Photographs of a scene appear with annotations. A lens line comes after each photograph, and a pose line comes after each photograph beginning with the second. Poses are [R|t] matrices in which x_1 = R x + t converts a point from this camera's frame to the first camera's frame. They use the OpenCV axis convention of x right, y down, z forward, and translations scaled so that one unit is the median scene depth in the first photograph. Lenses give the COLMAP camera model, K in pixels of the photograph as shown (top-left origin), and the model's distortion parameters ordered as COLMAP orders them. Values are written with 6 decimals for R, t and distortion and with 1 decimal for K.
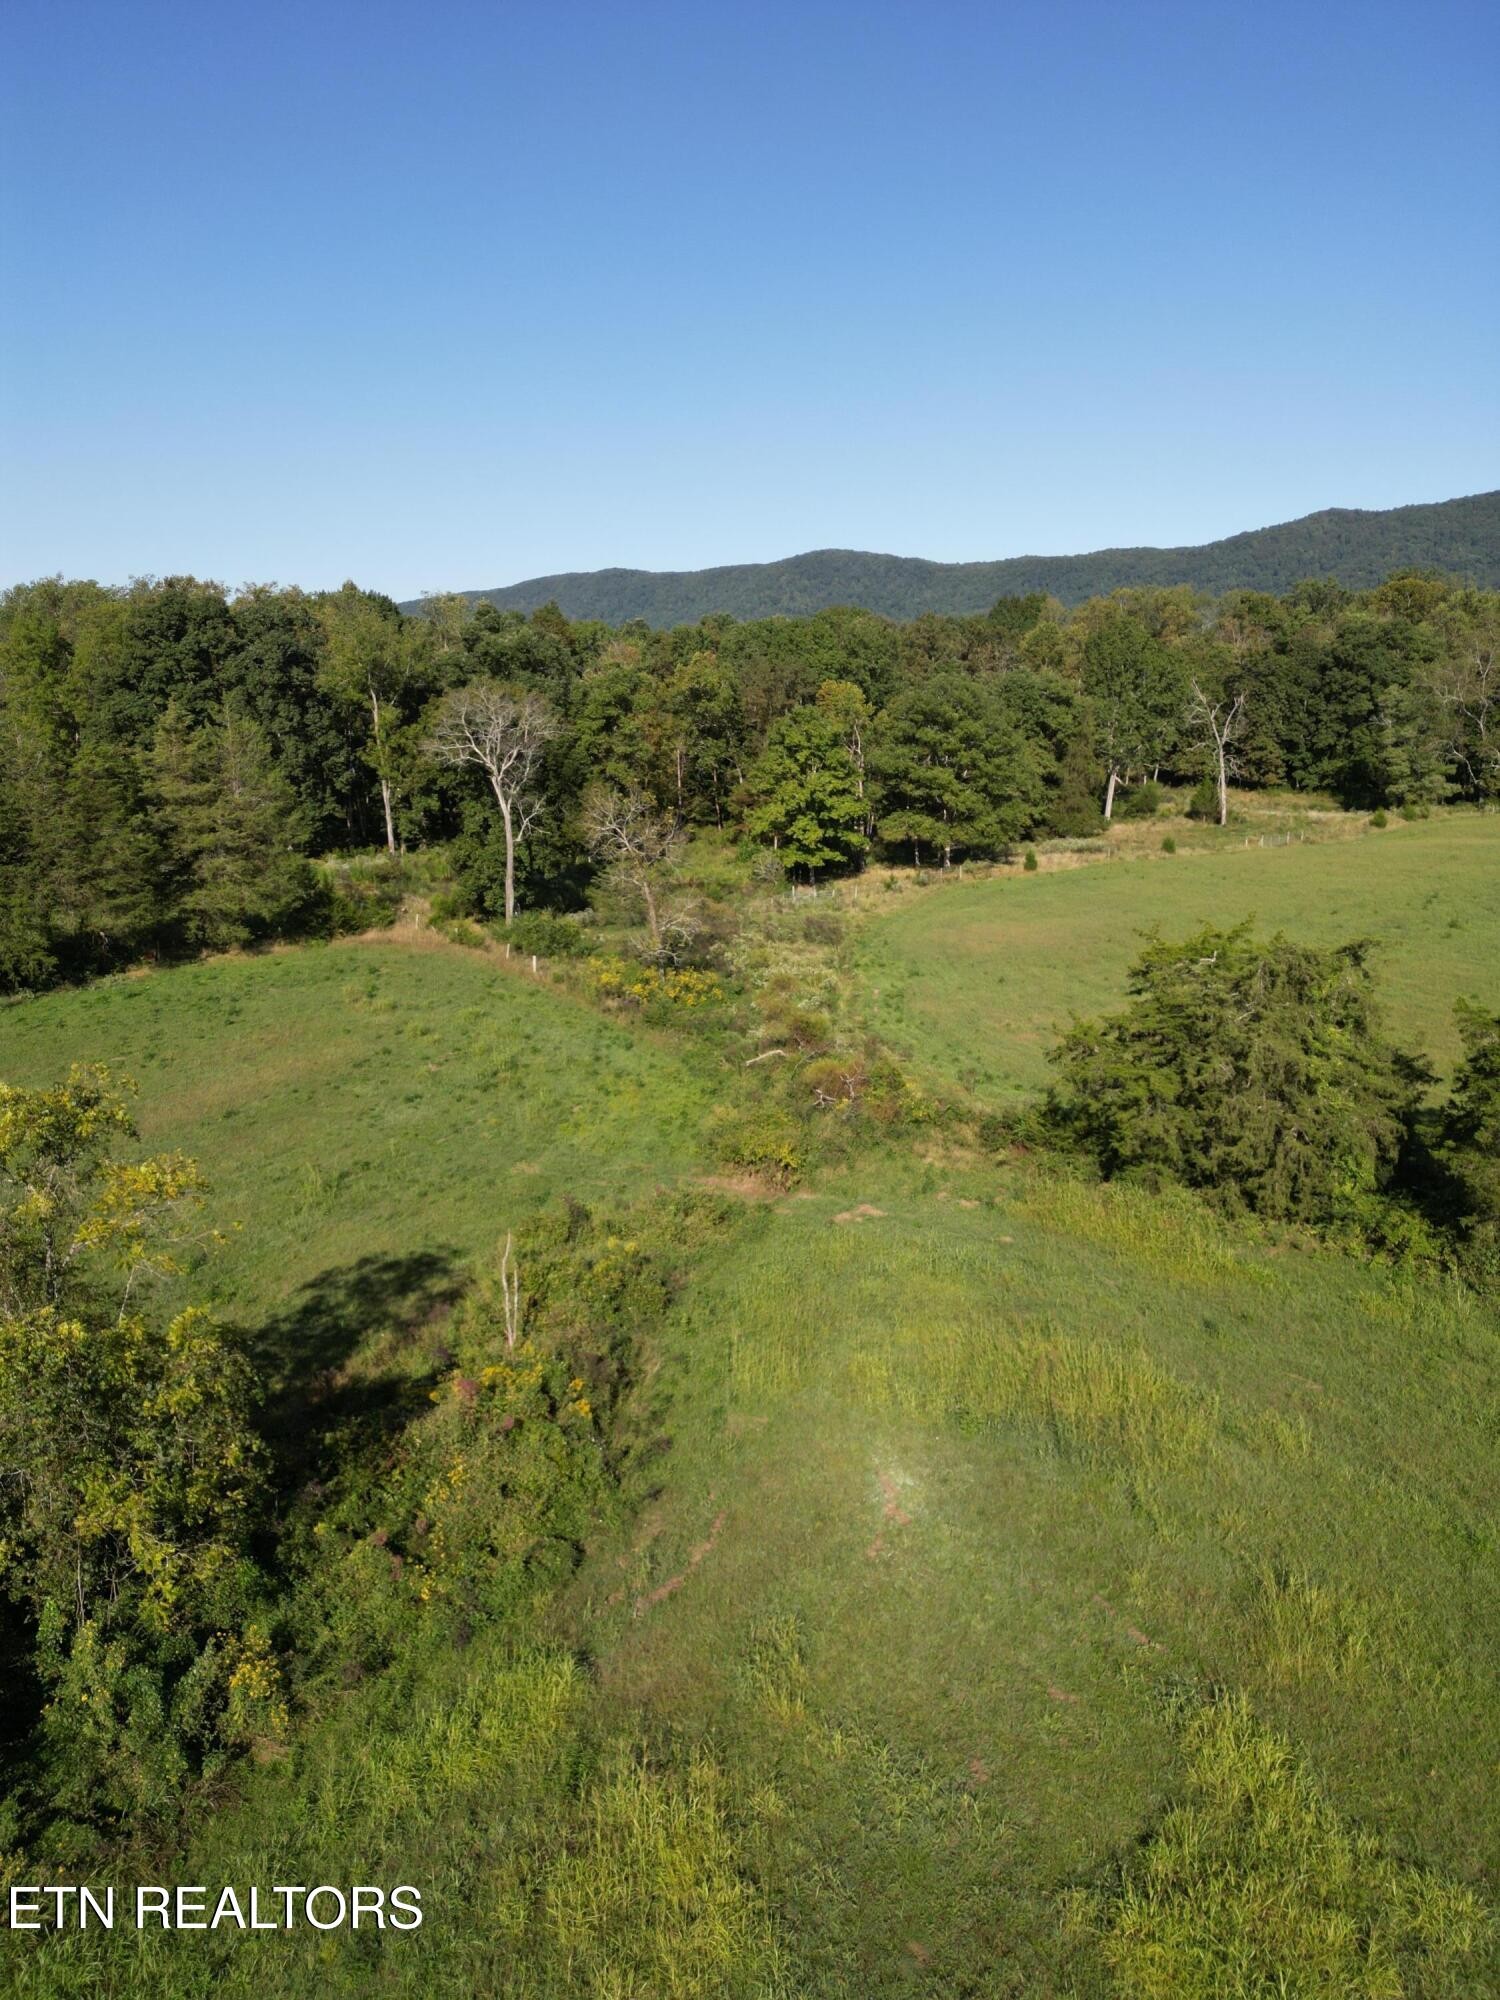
lens RADIAL K [[1388.1, 0, 746.4], [0, 1388.1, 1005.3], [0, 0, 1]] dist [0.082365, -0.080814]
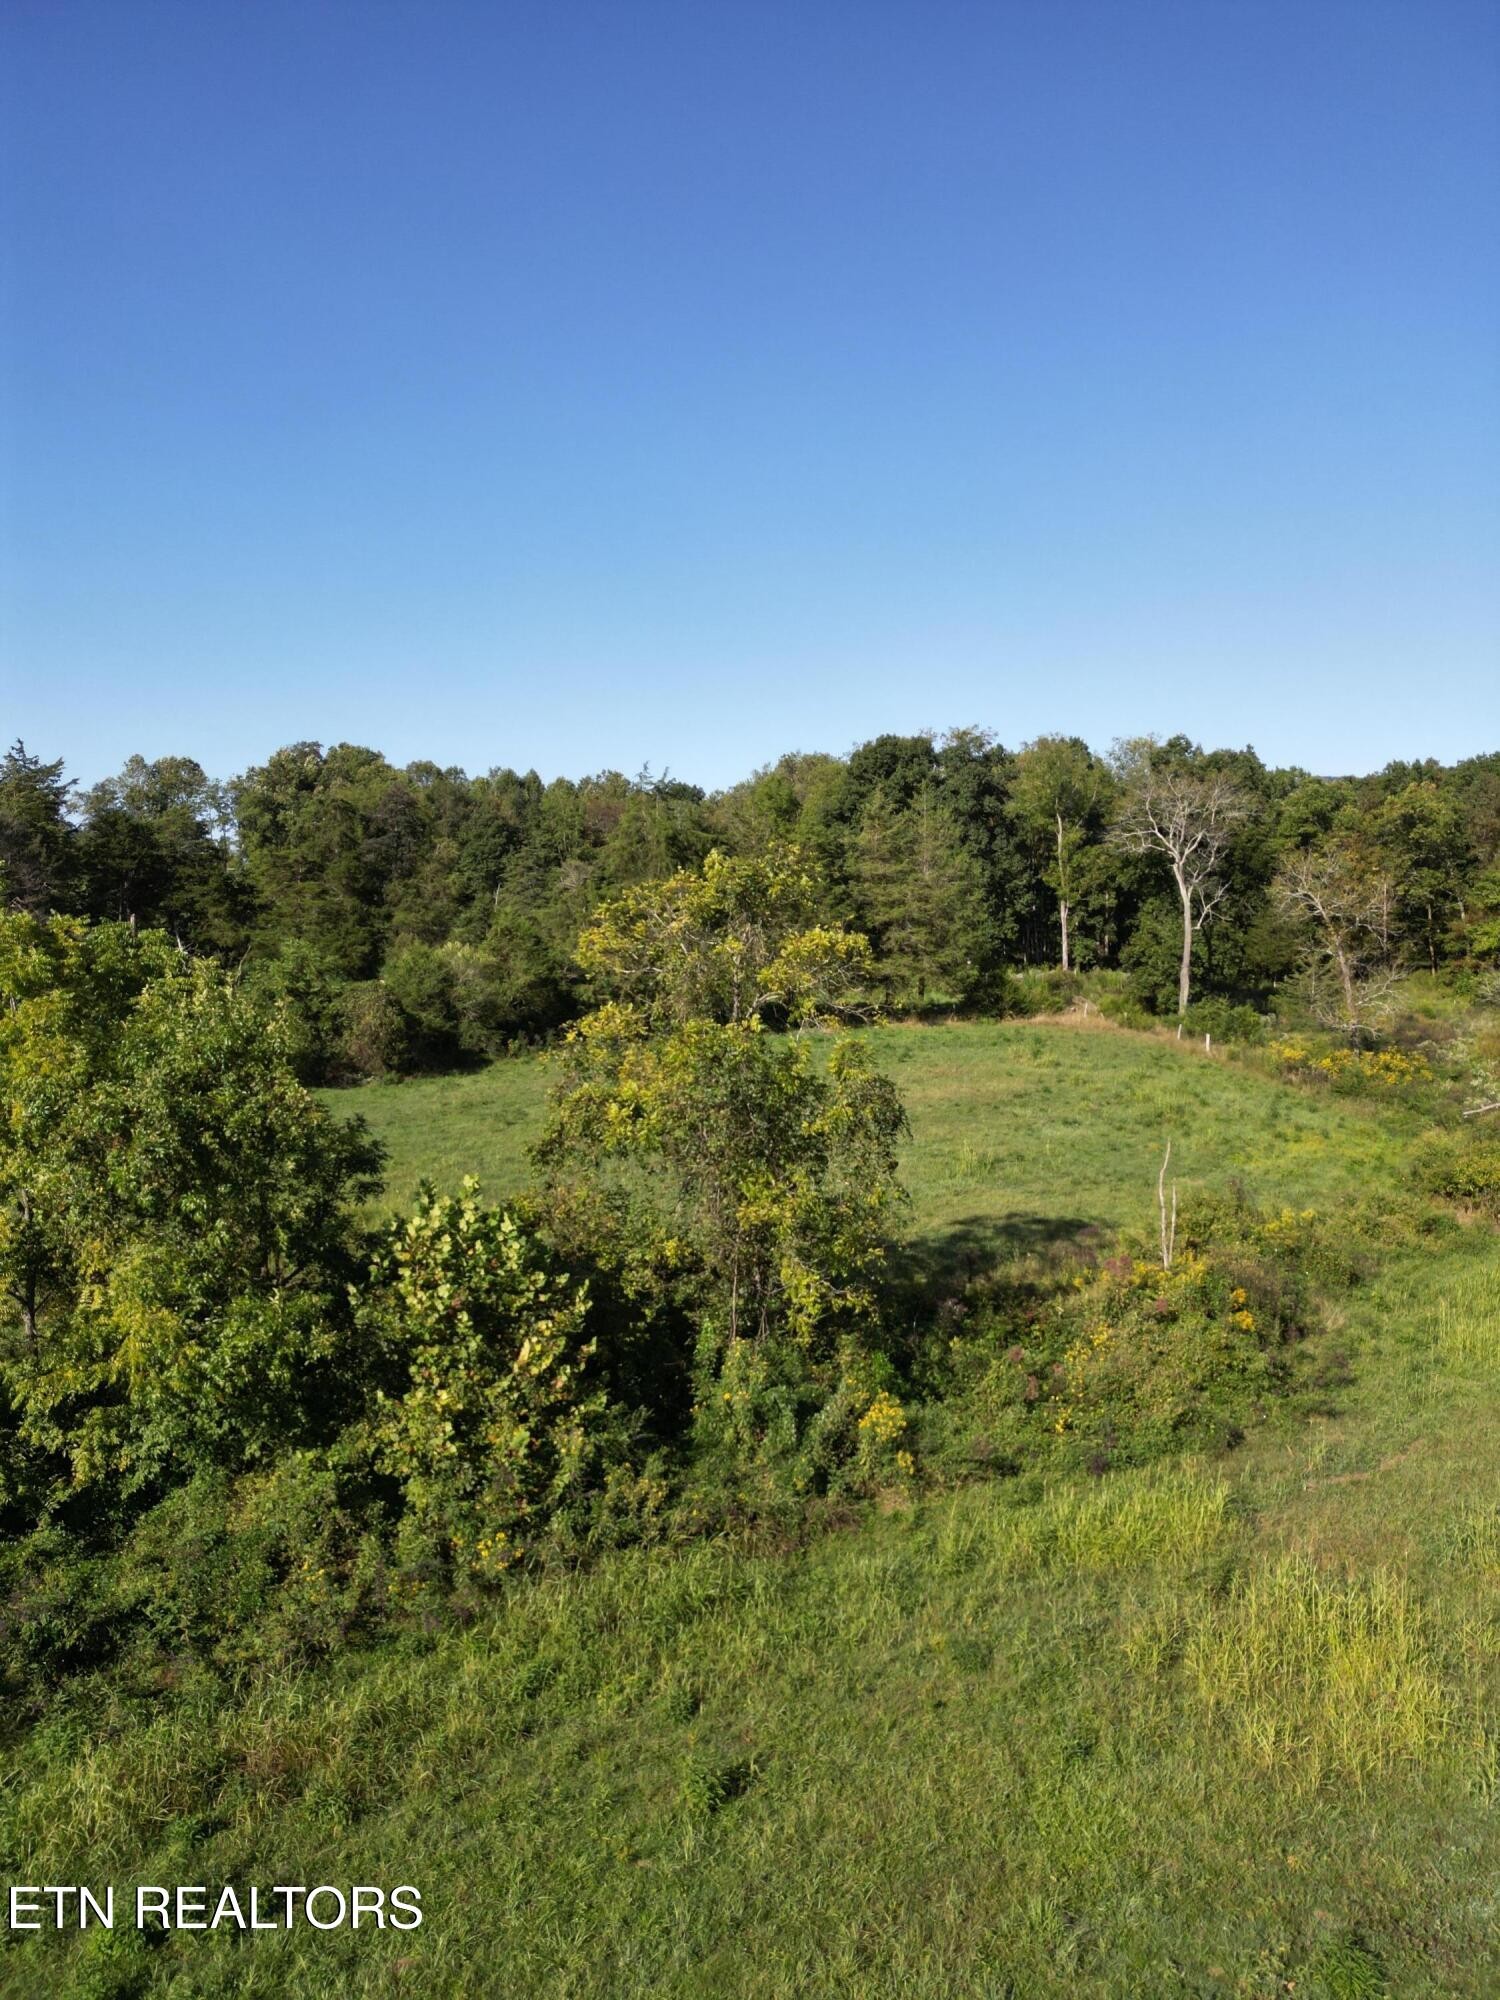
lens RADIAL K [[1388.1, 0, 746.4], [0, 1388.1, 1005.3], [0, 0, 1]] dist [0.082365, -0.080814]
pose [[0.890311, 0.029716, -0.454382, -0.000186], [-0.093703, 0.988468, -0.118955, 0.064434], [0.445608, 0.148484, 0.882829, 0.012479]]
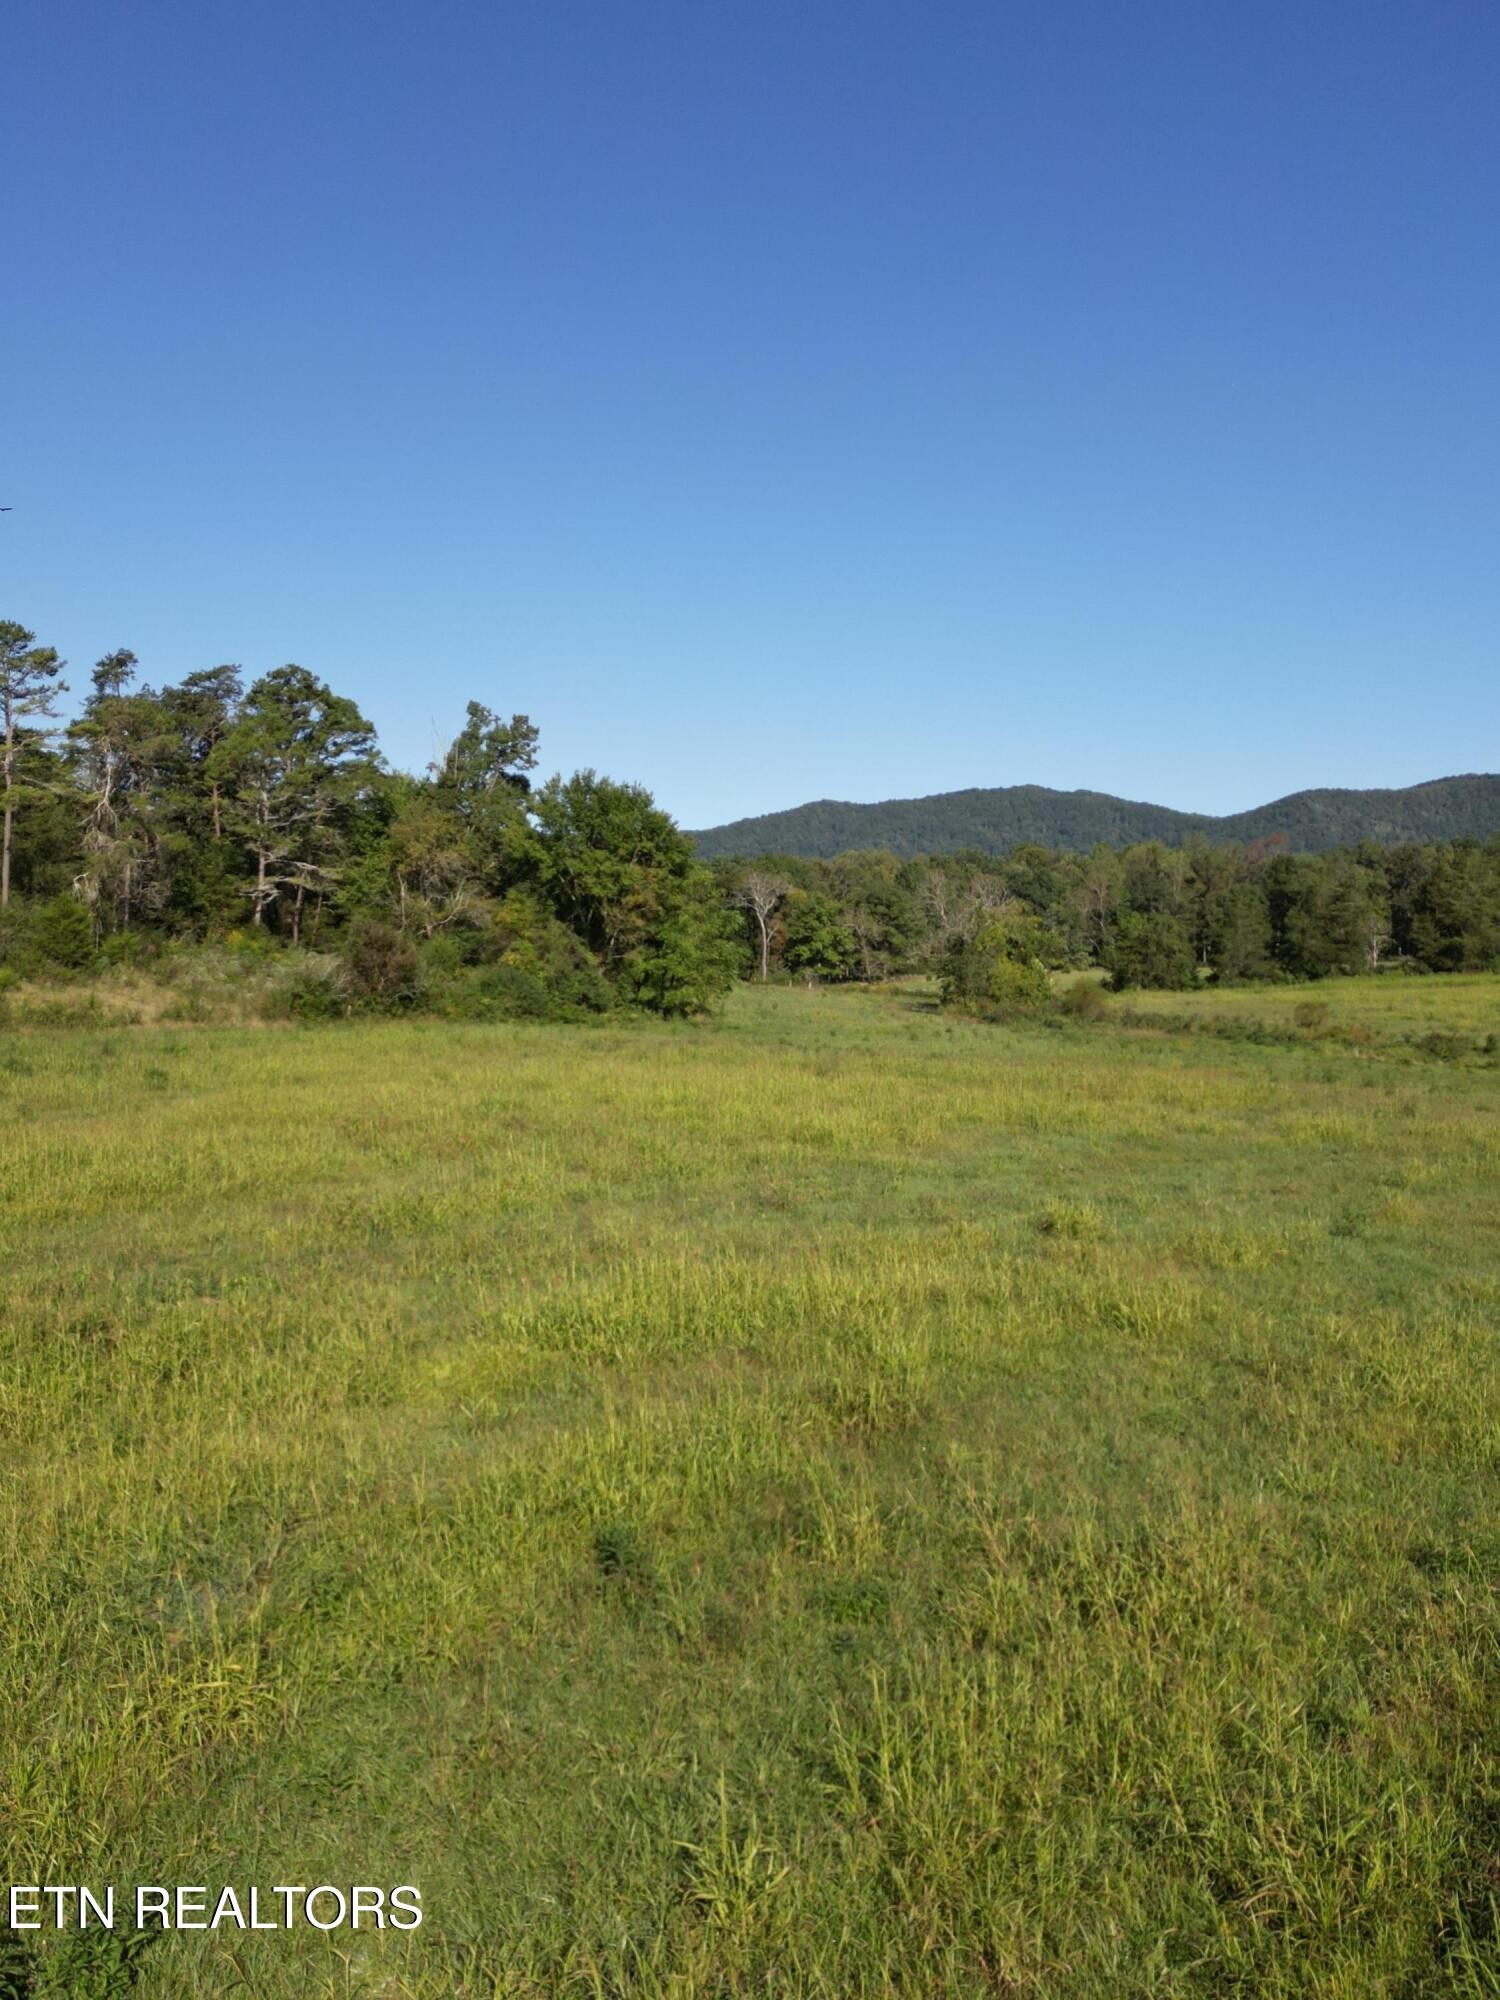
lens RADIAL K [[1624.0, 0, 750.0], [0, 1624.0, 1000.0], [0, 0, 1]] dist [0.159910, -0.368932]
pose [[0.941709, -0.008865, 0.336313, -0.812012], [0.078176, 0.978056, -0.193120, 0.354450], [-0.327220, 0.208154, 0.921737, -1.005415]]
